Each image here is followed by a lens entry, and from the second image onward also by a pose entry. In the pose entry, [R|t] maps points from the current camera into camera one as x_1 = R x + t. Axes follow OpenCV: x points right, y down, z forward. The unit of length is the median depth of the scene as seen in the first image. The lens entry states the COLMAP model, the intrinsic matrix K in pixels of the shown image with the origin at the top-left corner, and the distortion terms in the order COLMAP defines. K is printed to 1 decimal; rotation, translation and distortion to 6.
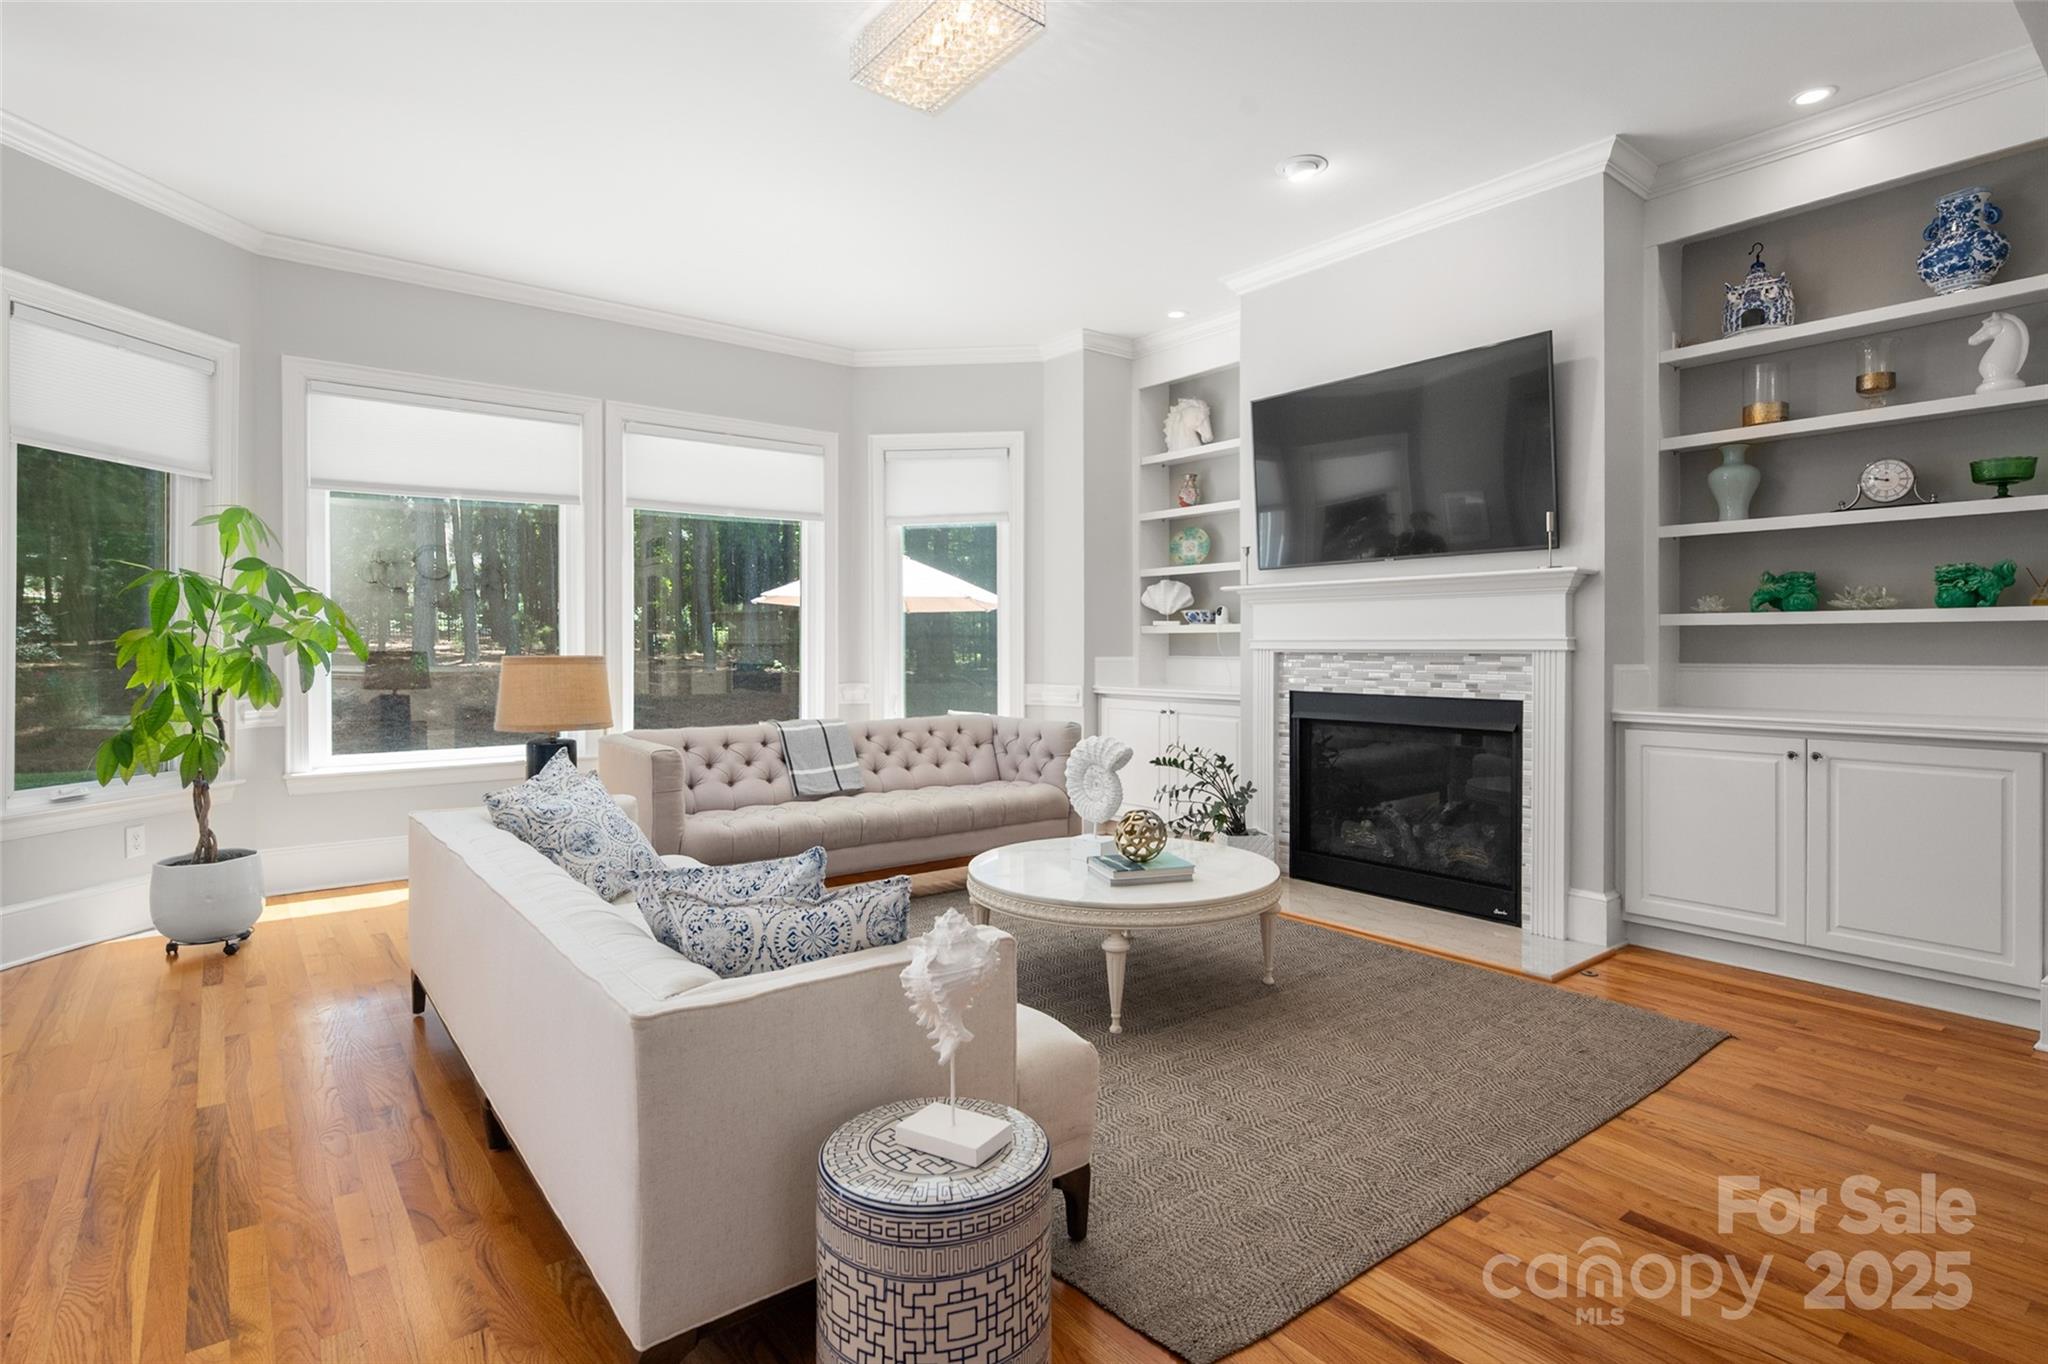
lens RADIAL K [[1025.9, 0, 1048.3], [0, 1025.9, 645.4], [0, 0, 1]] dist [0.000129, -0.001115]
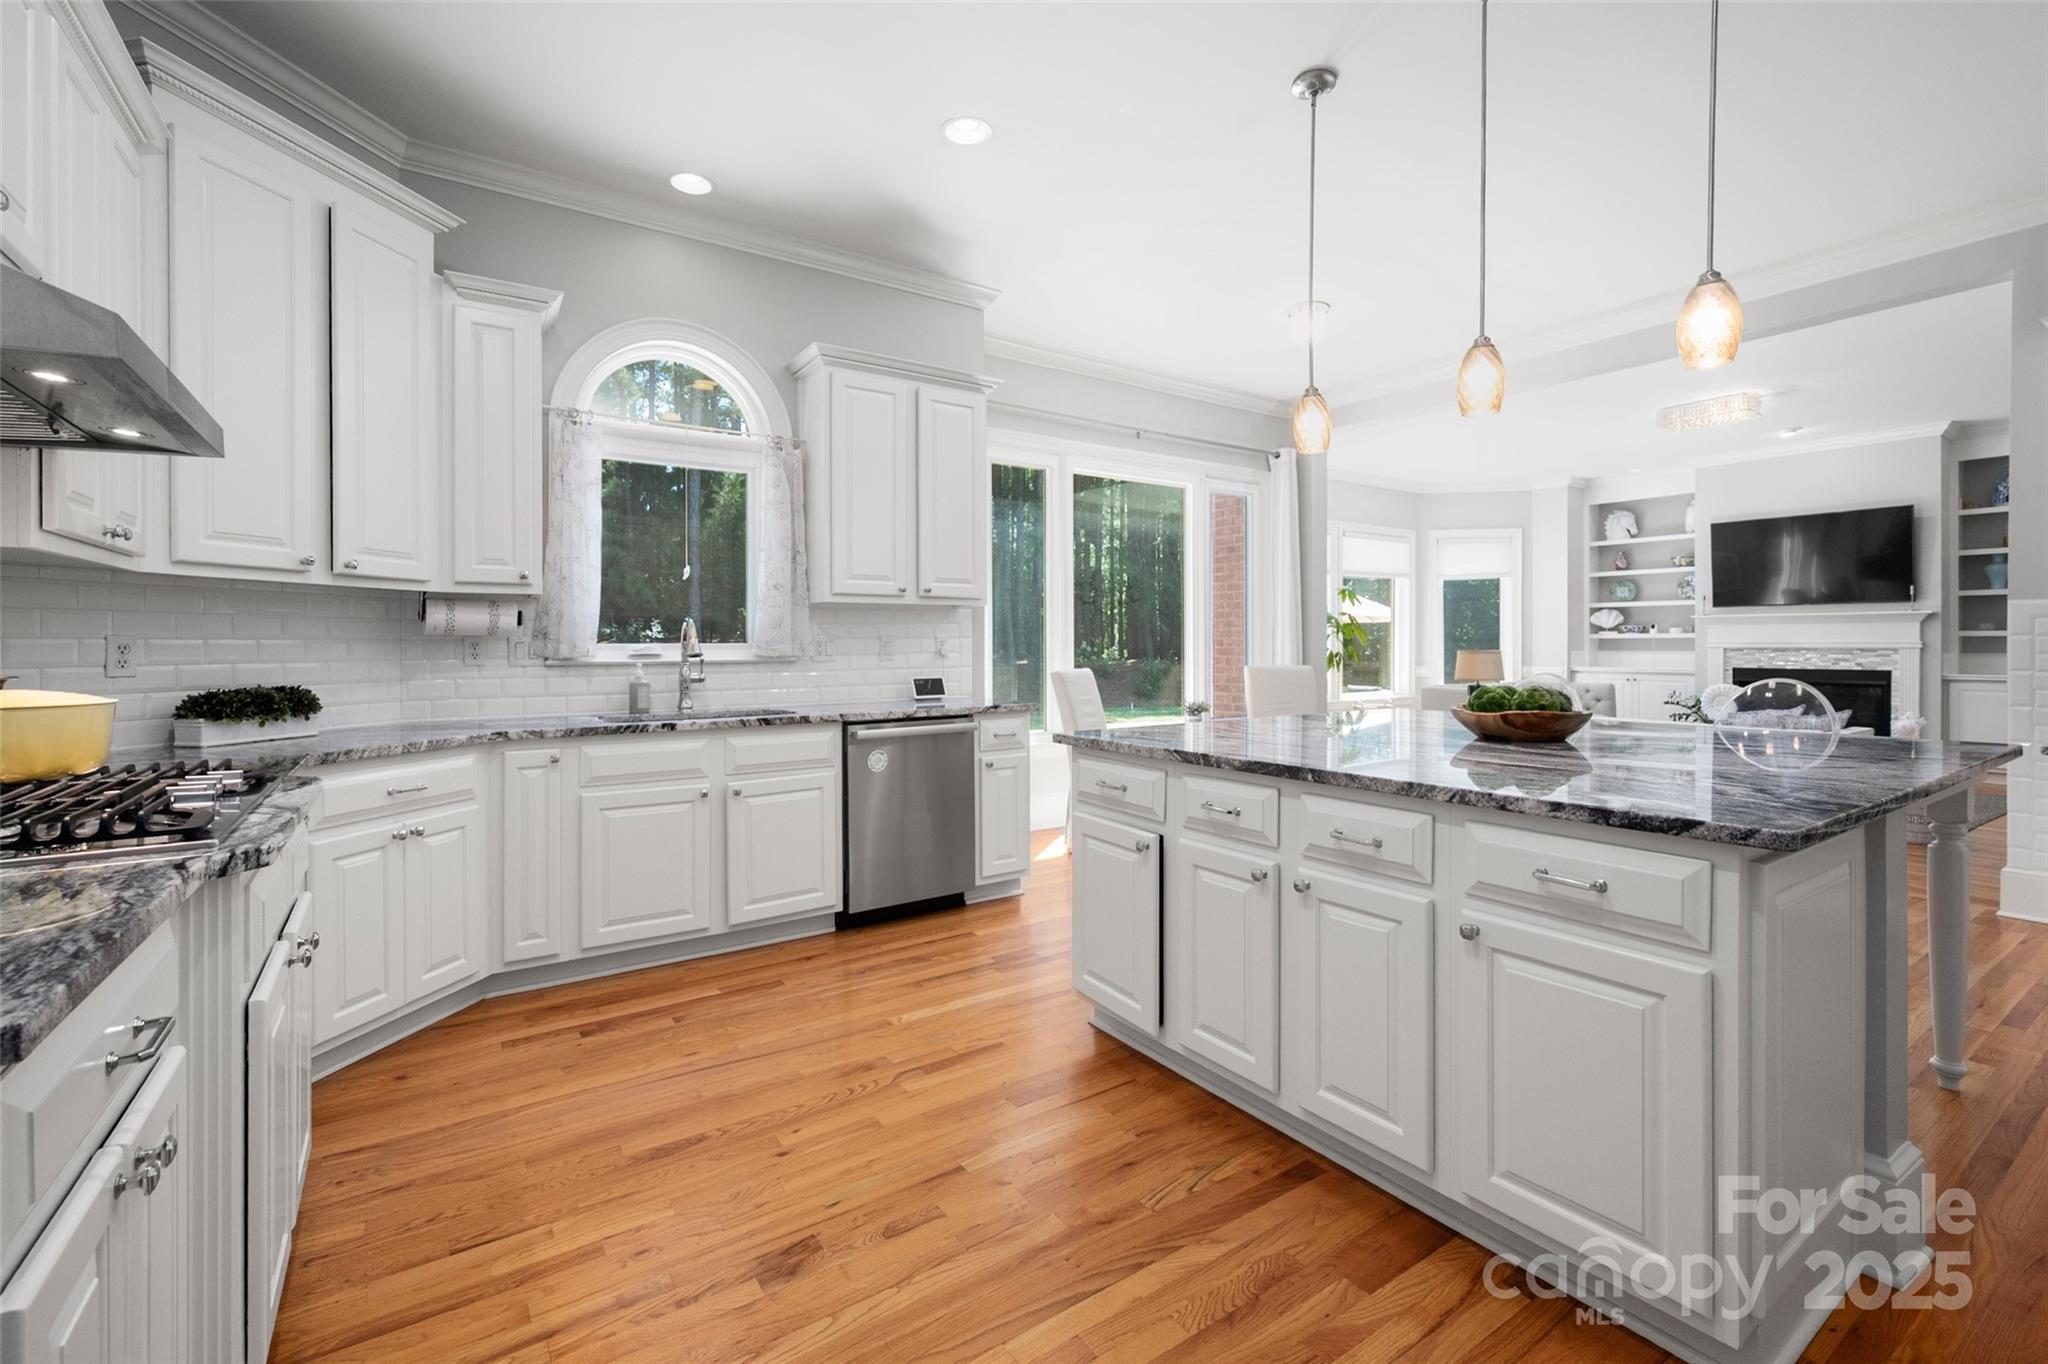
lens RADIAL K [[888.3, 0, 1032.8], [0, 888.3, 645.5], [0, 0, 1]] dist [0.000483, 0.000154]
pose [[0.997094, -0.001570, -0.076171, -1.153430], [0.001813, 0.999993, 0.003121, -0.008422], [0.076165, -0.003250, 0.997090, -0.975926]]
